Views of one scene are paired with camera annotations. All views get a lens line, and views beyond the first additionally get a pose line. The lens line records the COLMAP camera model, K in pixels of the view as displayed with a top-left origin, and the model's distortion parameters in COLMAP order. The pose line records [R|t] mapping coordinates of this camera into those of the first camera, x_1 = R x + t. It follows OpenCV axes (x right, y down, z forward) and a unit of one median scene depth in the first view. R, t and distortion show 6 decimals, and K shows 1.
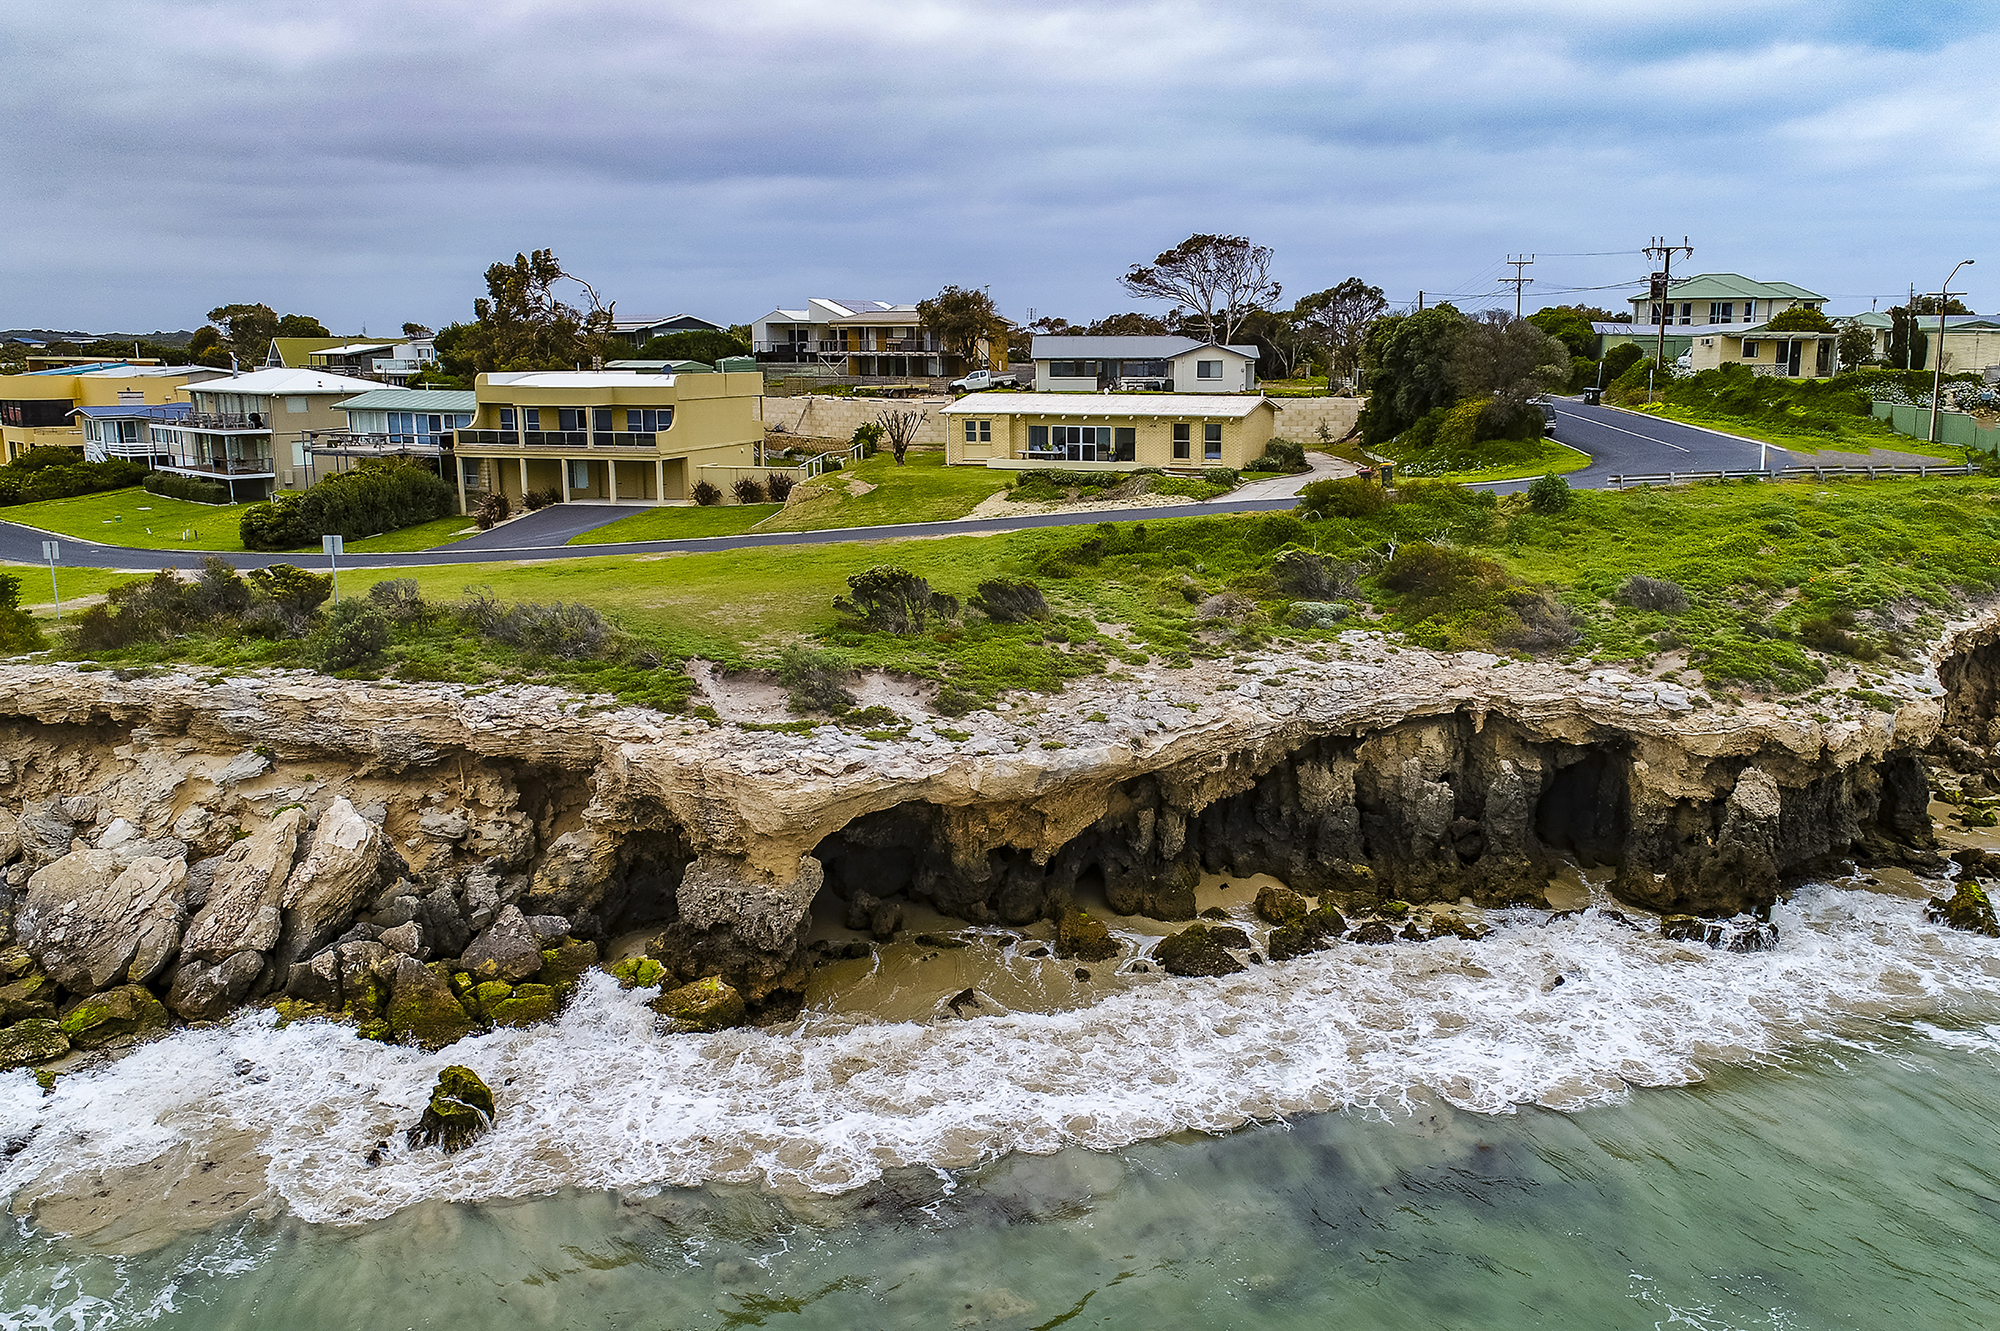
lens RADIAL K [[1577.4, 0, 1082.5], [0, 1577.4, 662.6], [0, 0, 1]] dist [0.002411, -0.005415]
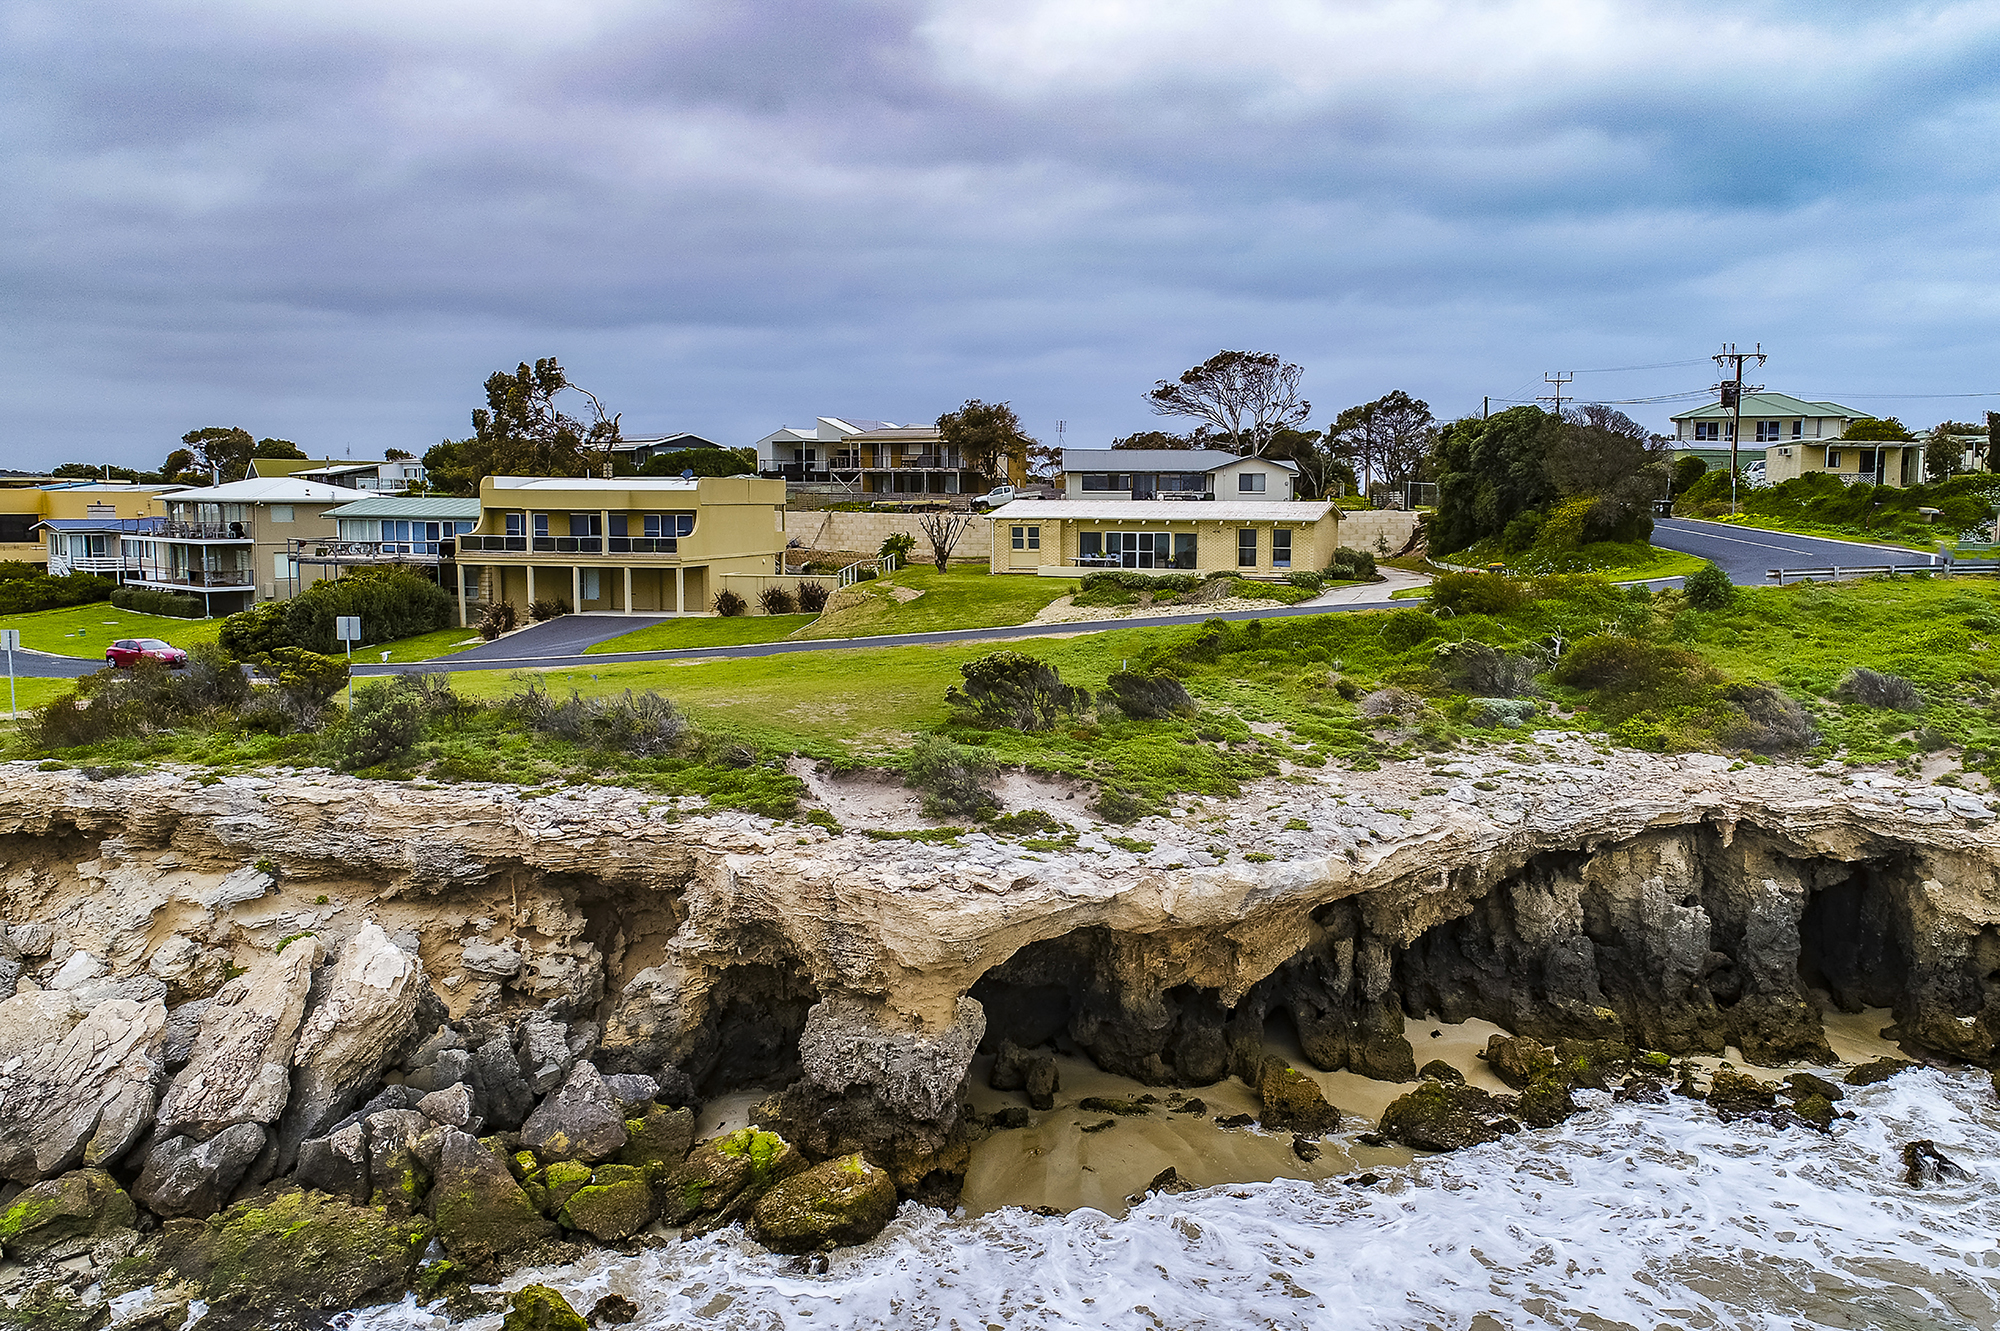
lens RADIAL K [[1577.4, 0, 1082.5], [0, 1577.4, 662.6], [0, 0, 1]] dist [0.002411, -0.005415]
pose [[0.999741, 0.002546, 0.022636, -0.114441], [-0.000479, 0.995863, -0.090870, 0.023974], [-0.022773, 0.090835, 0.995606, 0.169096]]
